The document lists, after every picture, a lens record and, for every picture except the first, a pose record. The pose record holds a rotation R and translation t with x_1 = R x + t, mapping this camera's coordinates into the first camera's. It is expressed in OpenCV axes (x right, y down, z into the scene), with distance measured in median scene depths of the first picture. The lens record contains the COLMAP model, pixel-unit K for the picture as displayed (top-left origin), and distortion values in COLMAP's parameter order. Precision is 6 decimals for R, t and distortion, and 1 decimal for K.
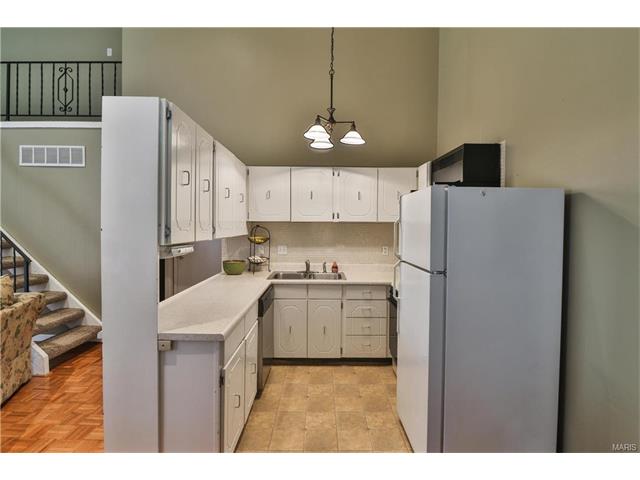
lens RADIAL K [[336.2, 0, 324.1], [0, 336.2, 232.3], [0, 0, 1]] dist [0.003084, -0.014631]
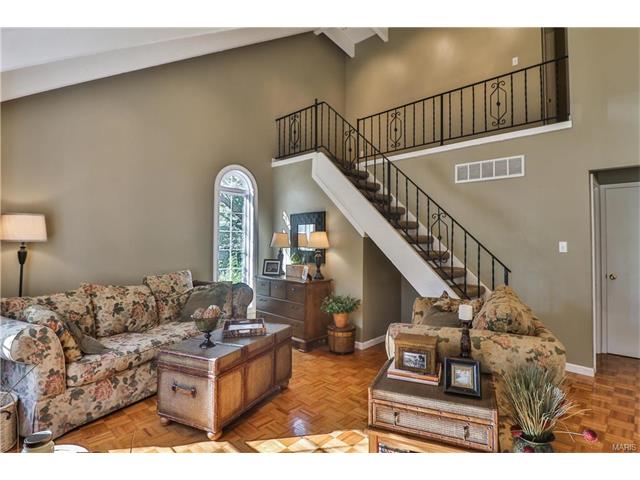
lens RADIAL K [[336.2, 0, 324.1], [0, 336.2, 232.3], [0, 0, 1]] dist [0.003084, -0.014631]
pose [[0.720480, -0.026712, -0.692961, -0.465151], [-0.015123, 0.998415, -0.054210, 0.025665], [0.693311, 0.049537, 0.718934, -0.079673]]
